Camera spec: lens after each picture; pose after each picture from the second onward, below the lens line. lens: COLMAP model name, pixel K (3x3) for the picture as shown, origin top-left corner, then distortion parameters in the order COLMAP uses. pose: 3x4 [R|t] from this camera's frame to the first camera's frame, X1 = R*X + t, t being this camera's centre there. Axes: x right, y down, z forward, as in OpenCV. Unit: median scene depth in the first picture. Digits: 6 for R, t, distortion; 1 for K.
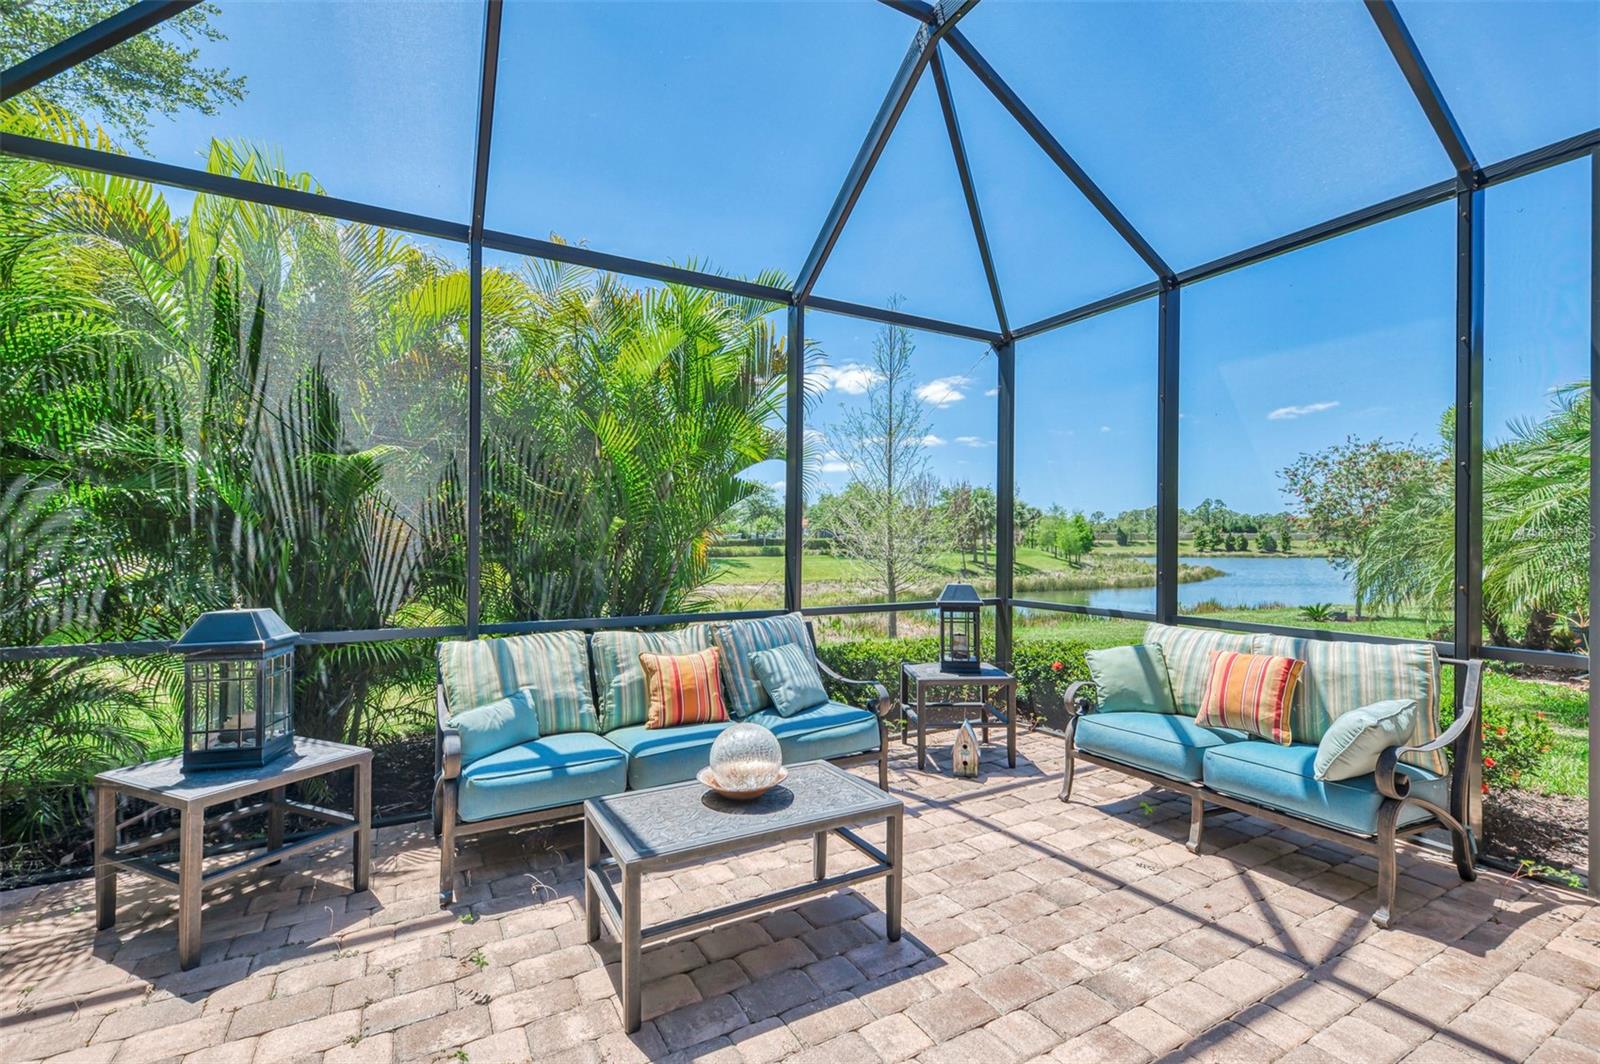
lens RADIAL K [[713.7, 0, 804.1], [0, 713.7, 546.6], [0, 0, 1]] dist [0.005234, -0.000384]
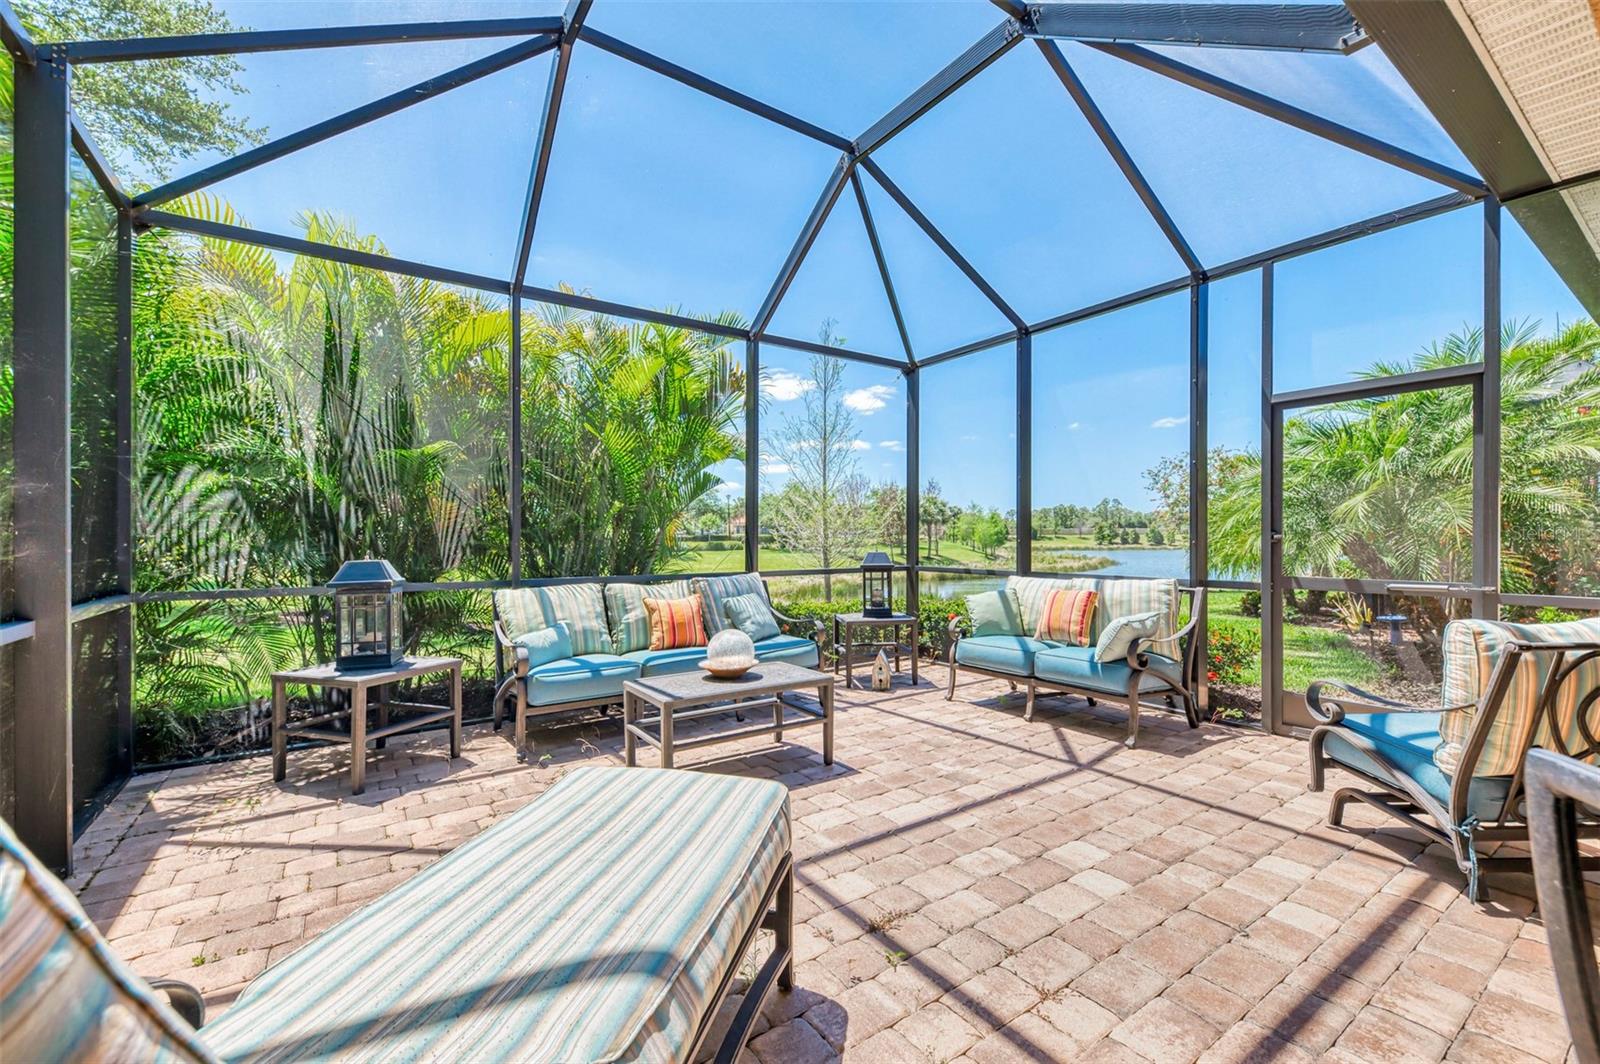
lens RADIAL K [[663.6, 0, 800.2], [0, 663.6, 525.2], [0, 0, 1]] dist [-0.000094, 0.000116]
pose [[0.996651, -0.003408, 0.081697, -0.032870], [0.005529, 0.999653, -0.025759, 0.043176], [-0.081581, 0.026124, 0.996324, -0.283838]]
